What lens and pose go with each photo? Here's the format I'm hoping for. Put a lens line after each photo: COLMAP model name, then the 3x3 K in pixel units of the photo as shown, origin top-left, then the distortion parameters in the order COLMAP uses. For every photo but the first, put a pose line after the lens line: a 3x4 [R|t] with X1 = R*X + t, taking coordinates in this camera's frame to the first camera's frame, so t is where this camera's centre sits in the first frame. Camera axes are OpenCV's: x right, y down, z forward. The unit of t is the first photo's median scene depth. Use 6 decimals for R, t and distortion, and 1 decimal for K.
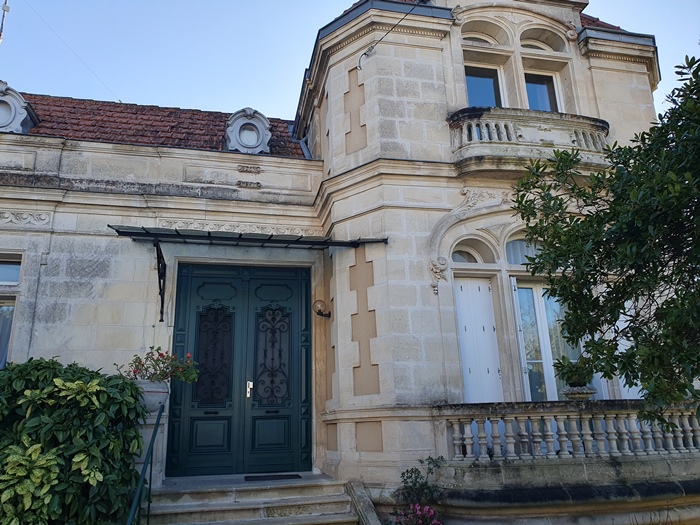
lens RADIAL K [[530.4, 0, 349.3], [0, 530.4, 247.0], [0, 0, 1]] dist [0.011358, 0.000854]
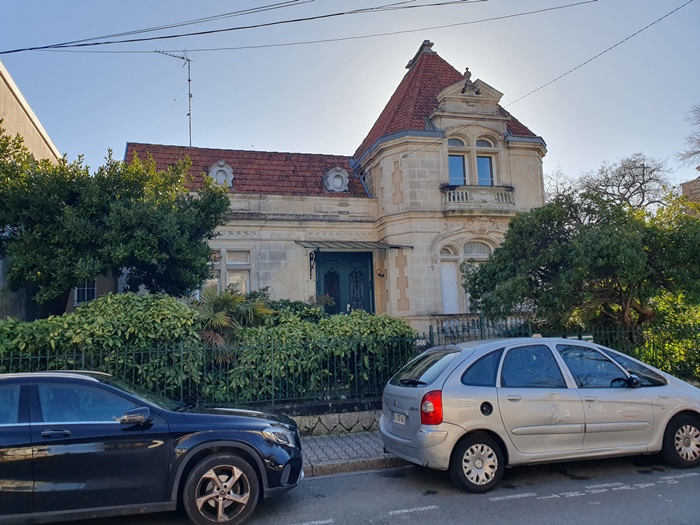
lens RADIAL K [[530.4, 0, 349.3], [0, 530.4, 247.0], [0, 0, 1]] dist [0.011358, 0.000854]
pose [[0.998986, 0.000170, 0.045011, -0.290426], [-0.007965, 0.984883, 0.173039, -0.383855], [-0.044301, -0.173222, 0.983886, -1.193943]]
